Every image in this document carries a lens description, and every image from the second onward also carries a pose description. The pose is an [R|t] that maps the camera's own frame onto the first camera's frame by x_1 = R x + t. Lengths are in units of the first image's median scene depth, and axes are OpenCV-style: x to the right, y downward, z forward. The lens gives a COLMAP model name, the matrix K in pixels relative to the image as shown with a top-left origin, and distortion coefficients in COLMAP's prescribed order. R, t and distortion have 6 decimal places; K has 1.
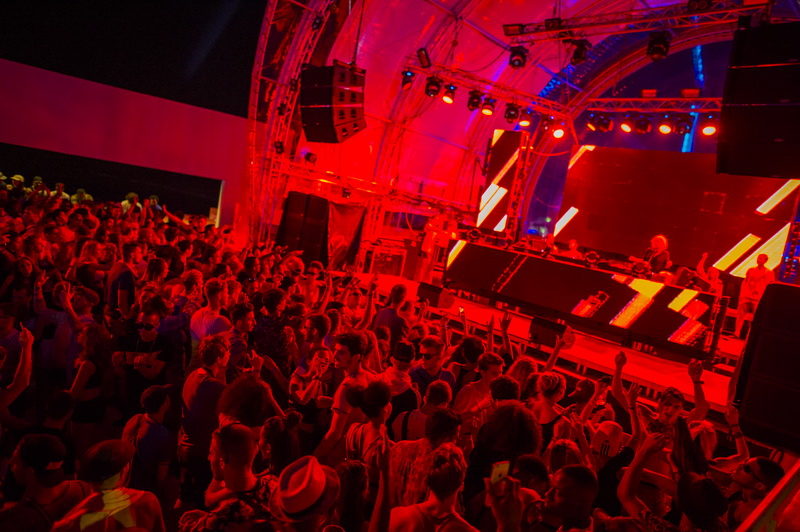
lens RADIAL K [[590.8, 0, 400.0], [0, 590.8, 266.0], [0, 0, 1]] dist [-0.054777, 0.049707]
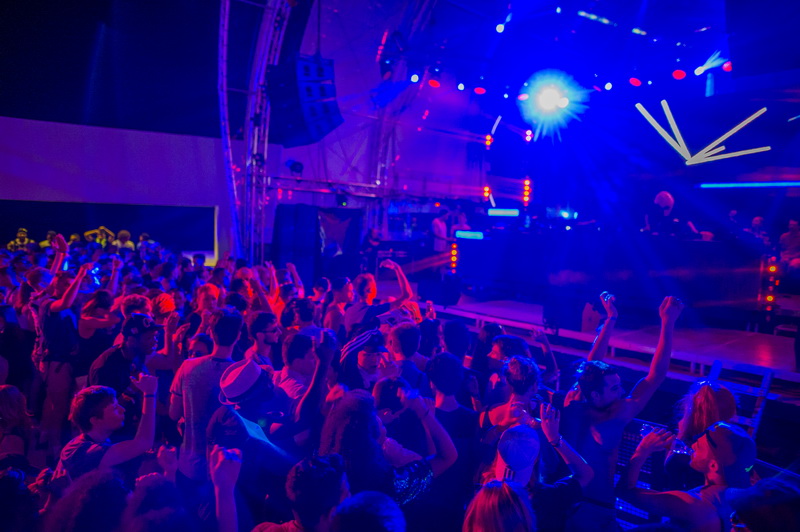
lens RADIAL K [[590.8, 0, 400.0], [0, 590.8, 266.0], [0, 0, 1]] dist [-0.054777, 0.049707]
pose [[0.986543, -0.141087, -0.082625, 0.072323], [0.138364, 0.989659, -0.037831, 0.032954], [0.087108, 0.025890, 0.995862, 0.096247]]
